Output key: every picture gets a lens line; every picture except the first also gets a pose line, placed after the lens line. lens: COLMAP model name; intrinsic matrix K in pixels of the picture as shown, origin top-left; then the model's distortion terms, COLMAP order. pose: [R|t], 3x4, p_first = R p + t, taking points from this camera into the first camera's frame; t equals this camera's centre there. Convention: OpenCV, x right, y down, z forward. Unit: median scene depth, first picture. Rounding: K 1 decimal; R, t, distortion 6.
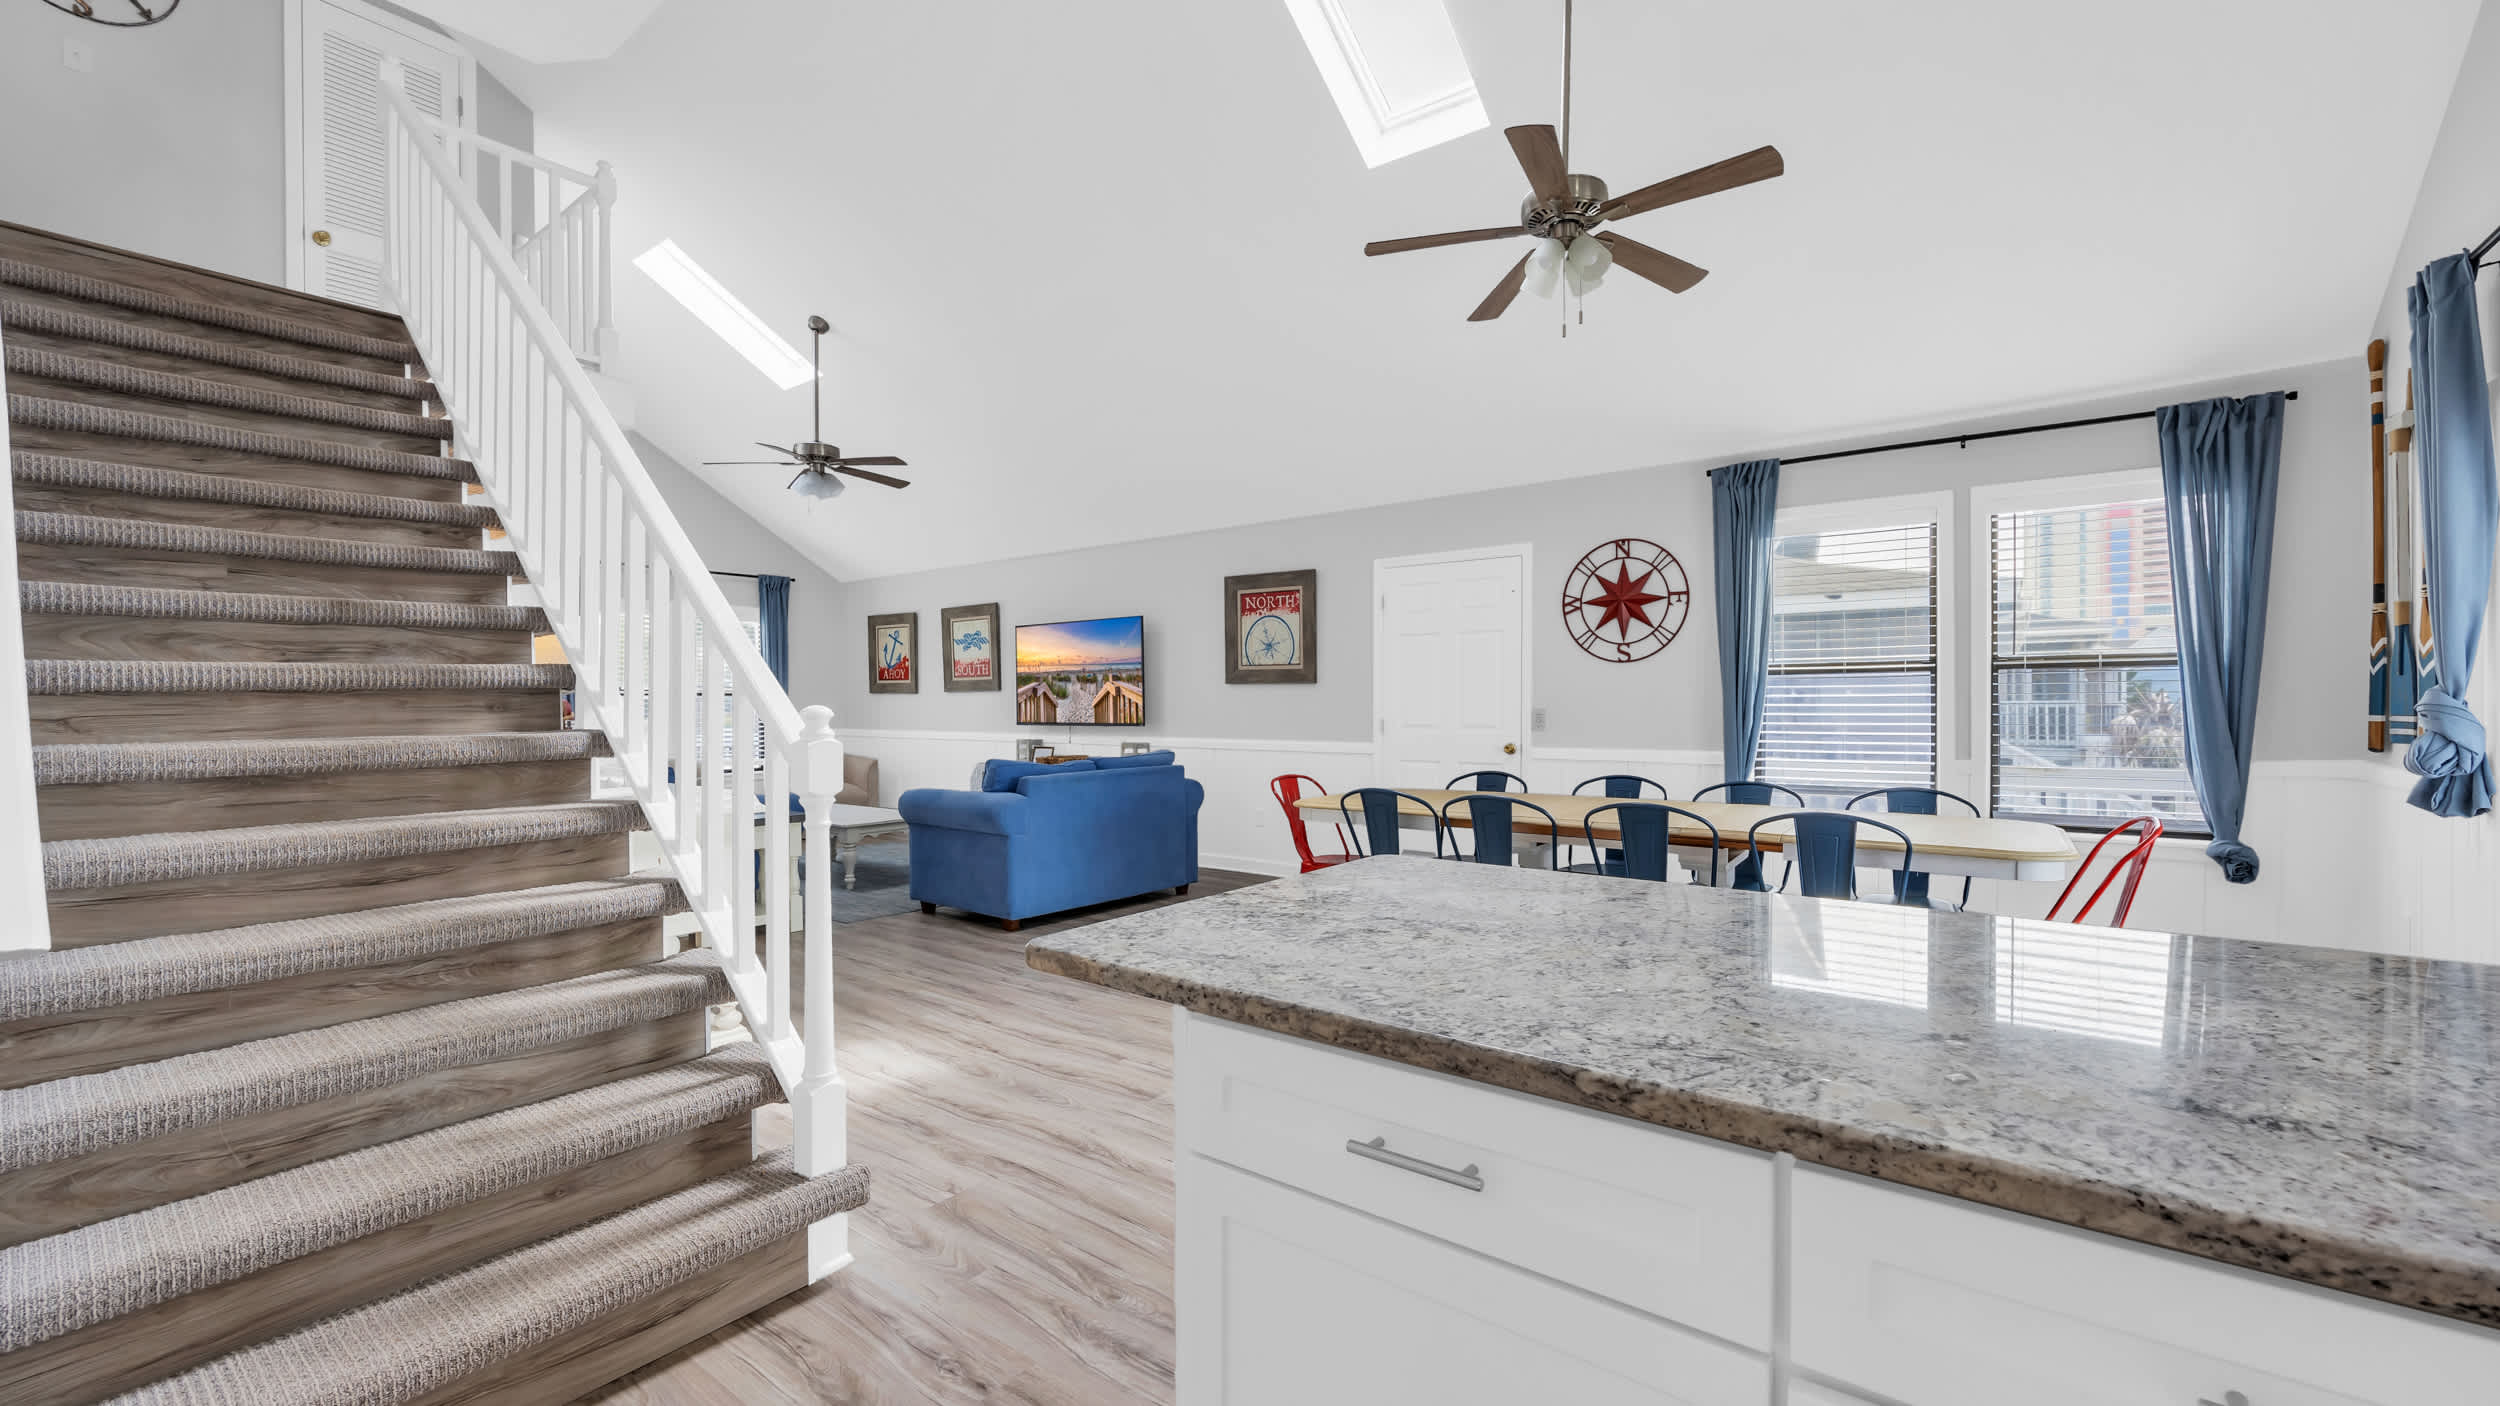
lens RADIAL K [[989.3, 0, 1244.0], [0, 989.3, 707.7], [0, 0, 1]] dist [-0.009770, -0.000052]
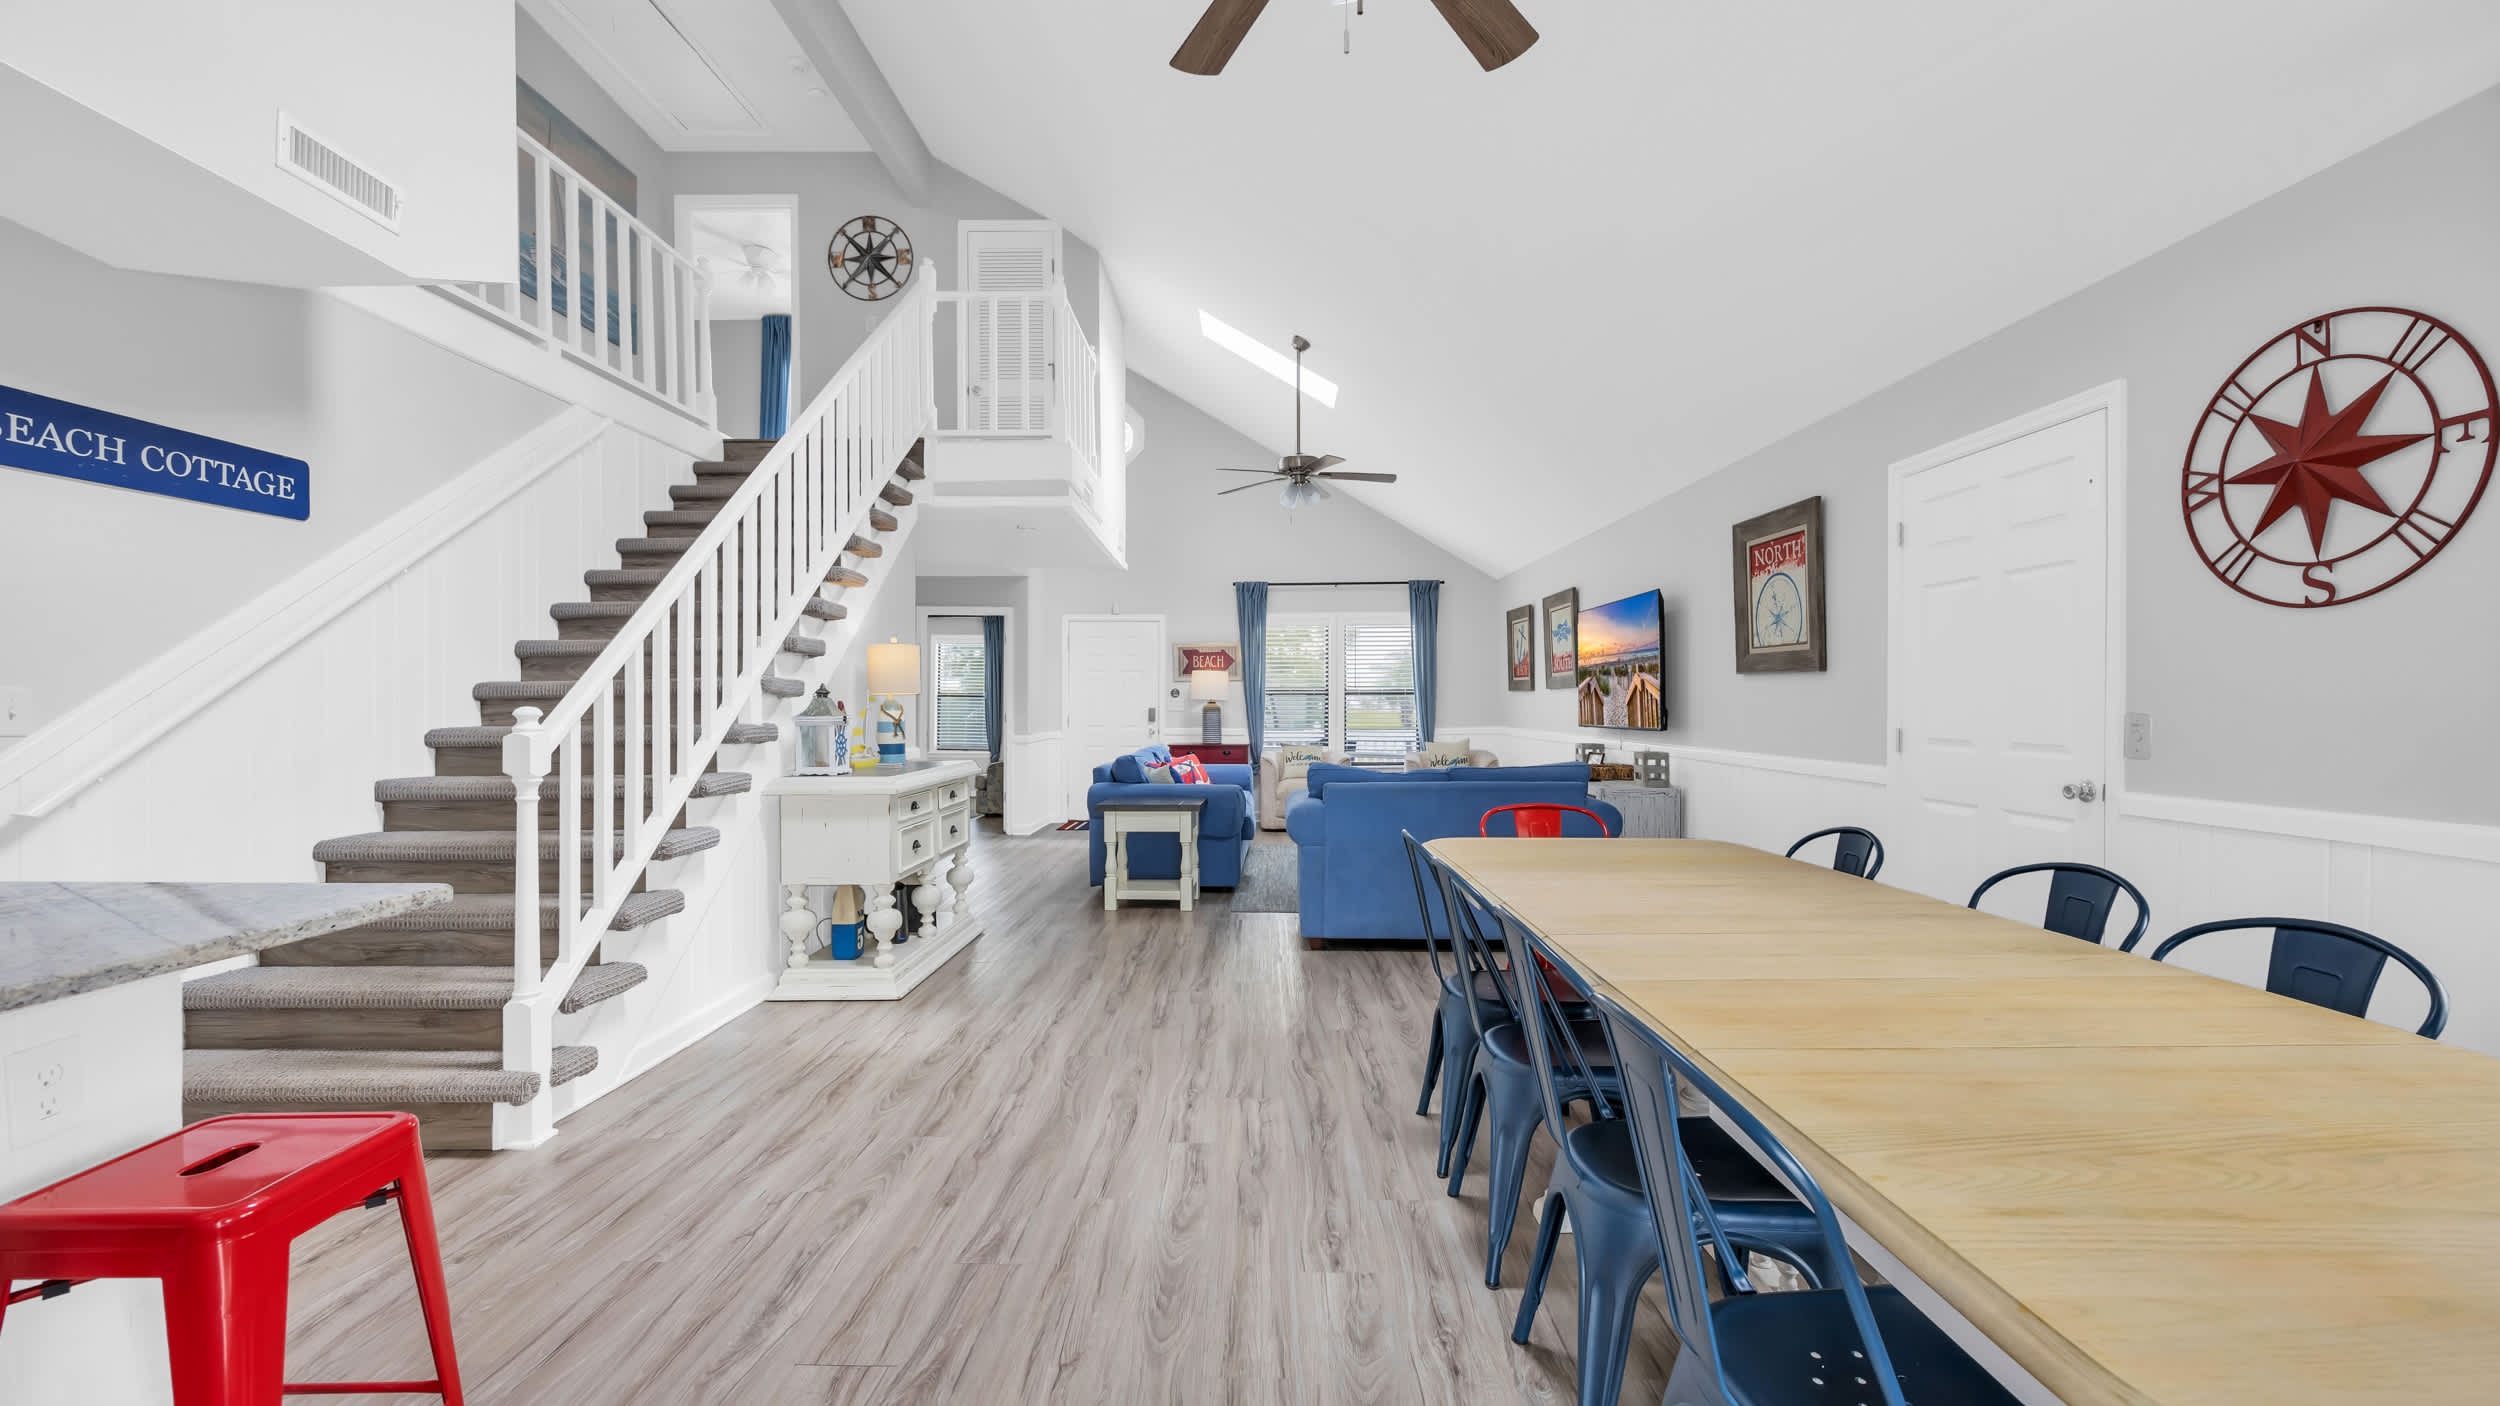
lens RADIAL K [[989.3, 0, 1249.3], [0, 989.3, 702.5], [0, 0, 1]] dist [-0.009770, -0.000052]
pose [[0.599180, 0.000045, -0.800614, 0.360416], [-0.001030, 0.999999, -0.000714, -0.002925], [0.800614, 0.001252, 0.599179, 0.304447]]
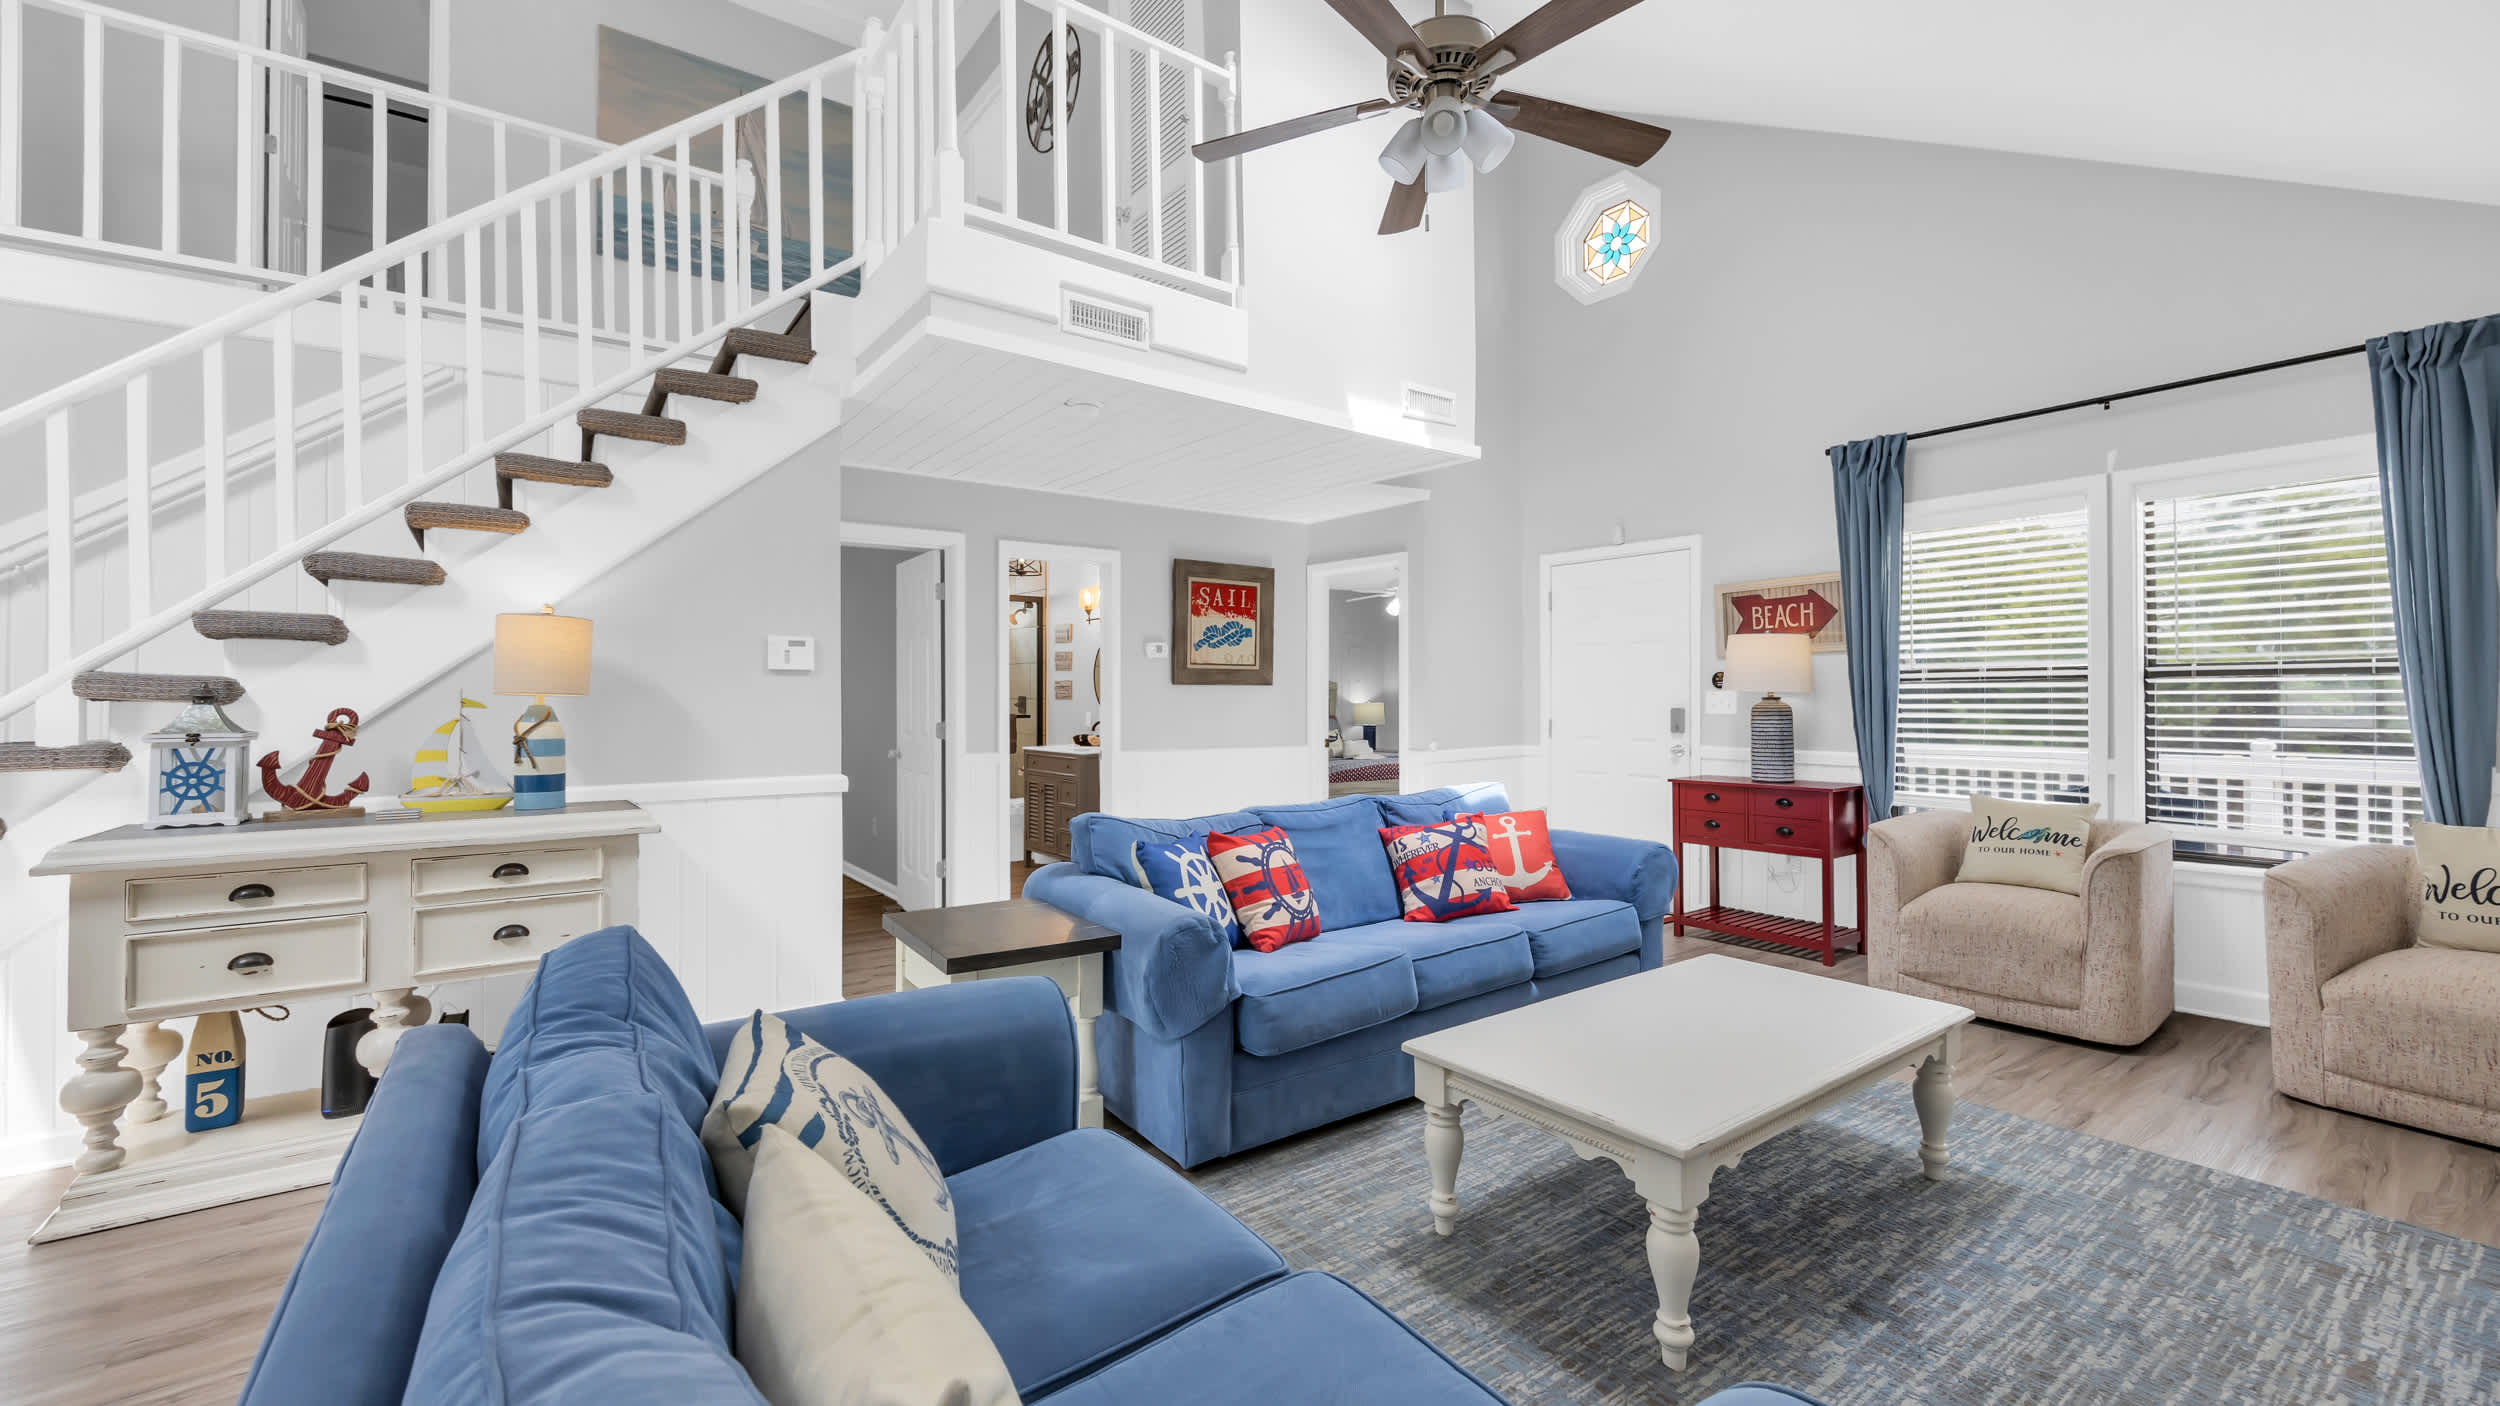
lens RADIAL K [[989.3, 0, 1233.3], [0, 989.3, 696.8], [0, 0, 1]] dist [-0.009770, -0.000052]
pose [[-0.283293, 0.003855, -0.959026, -0.037719], [0.002691, 0.999991, 0.003225, -0.008391], [0.959030, -0.001667, -0.283301, 0.962674]]
